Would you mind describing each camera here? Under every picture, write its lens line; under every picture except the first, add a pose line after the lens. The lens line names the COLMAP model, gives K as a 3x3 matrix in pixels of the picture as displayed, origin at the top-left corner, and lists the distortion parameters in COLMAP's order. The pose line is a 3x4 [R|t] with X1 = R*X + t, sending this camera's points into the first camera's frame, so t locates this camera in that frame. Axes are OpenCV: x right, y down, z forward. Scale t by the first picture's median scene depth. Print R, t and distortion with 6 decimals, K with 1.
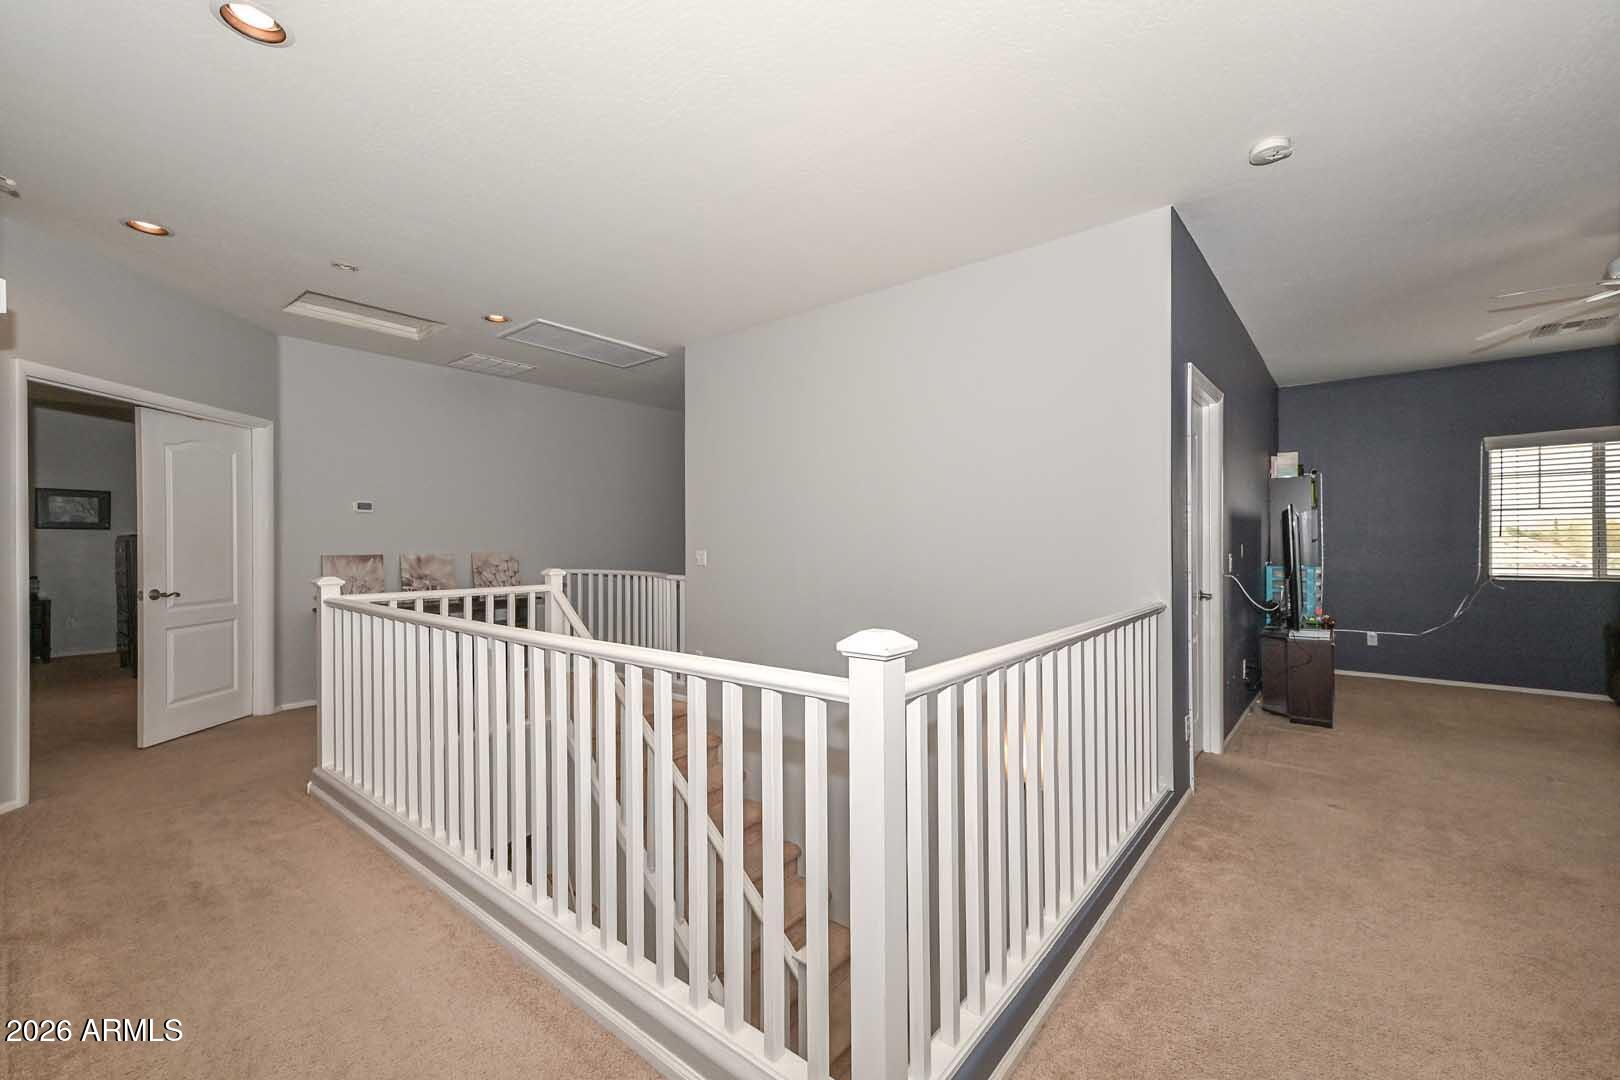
lens RADIAL K [[659.6, 0, 814.2], [0, 659.6, 545.5], [0, 0, 1]] dist [0.012107, 0.000265]
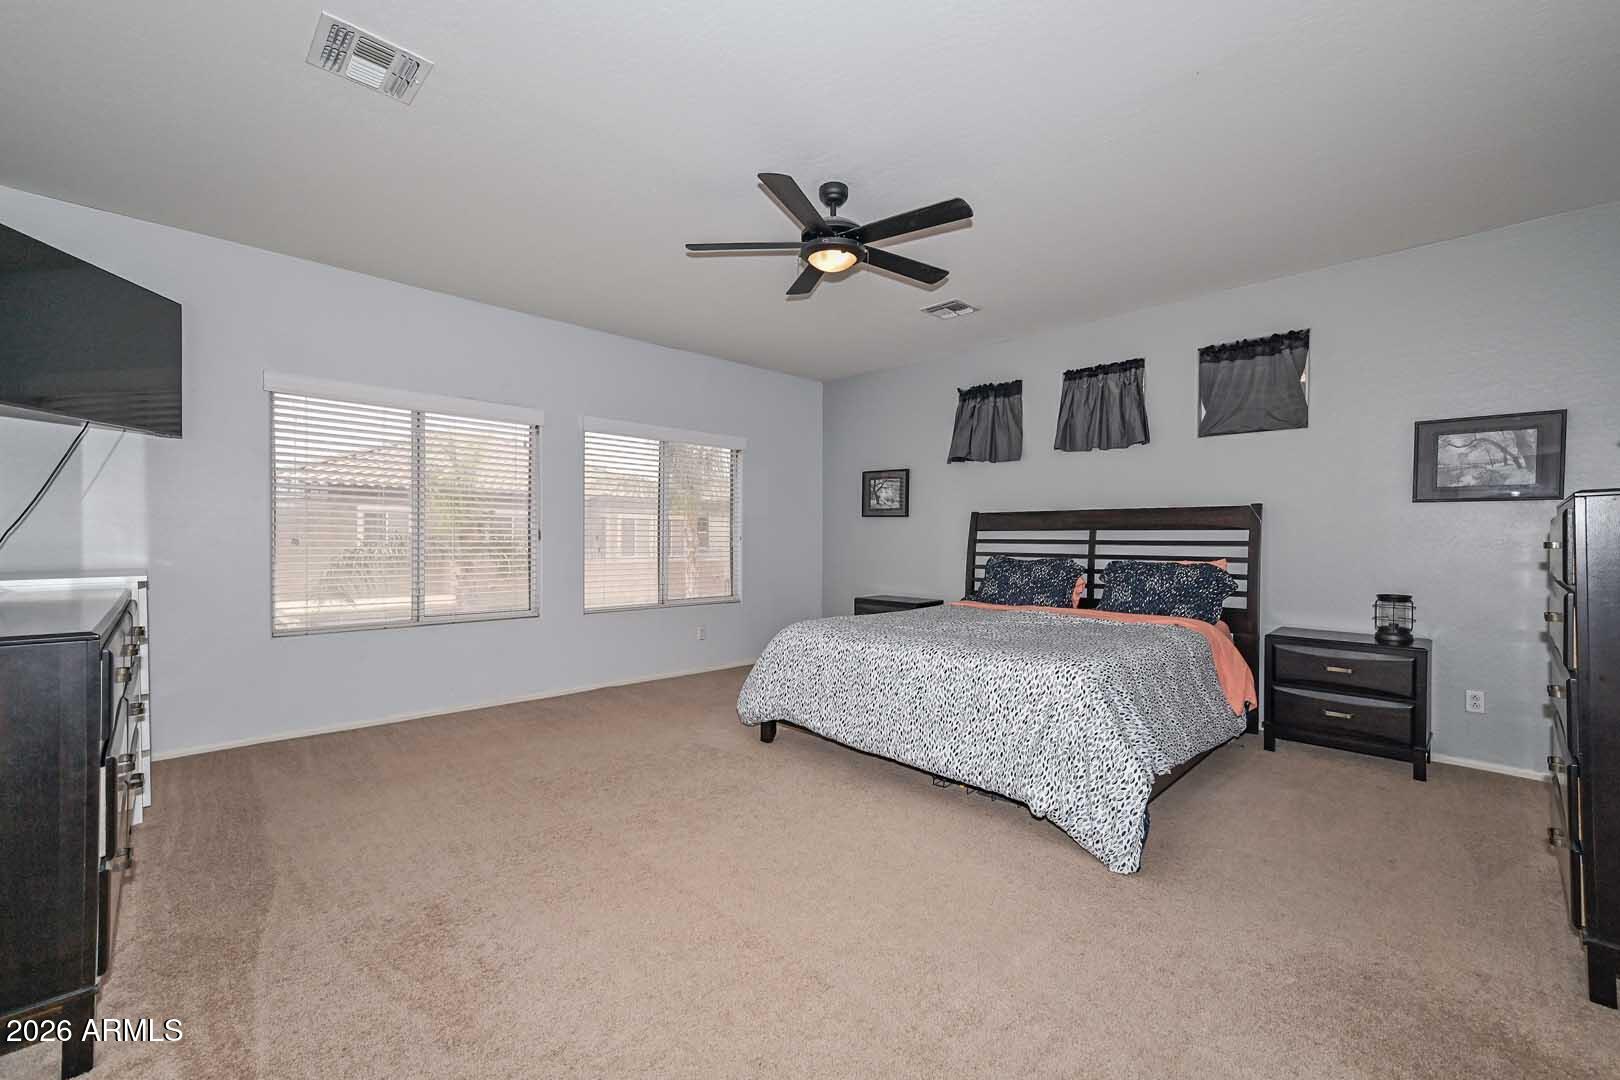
lens RADIAL K [[682.3, 0, 802.7], [0, 682.3, 536.9], [0, 0, 1]] dist [0.002307, 0.003070]
pose [[-0.130361, 0.009034, -0.991425, -0.718071], [-0.005856, 0.999934, 0.009882, -0.001009], [0.991449, 0.007094, -0.130300, 0.747563]]
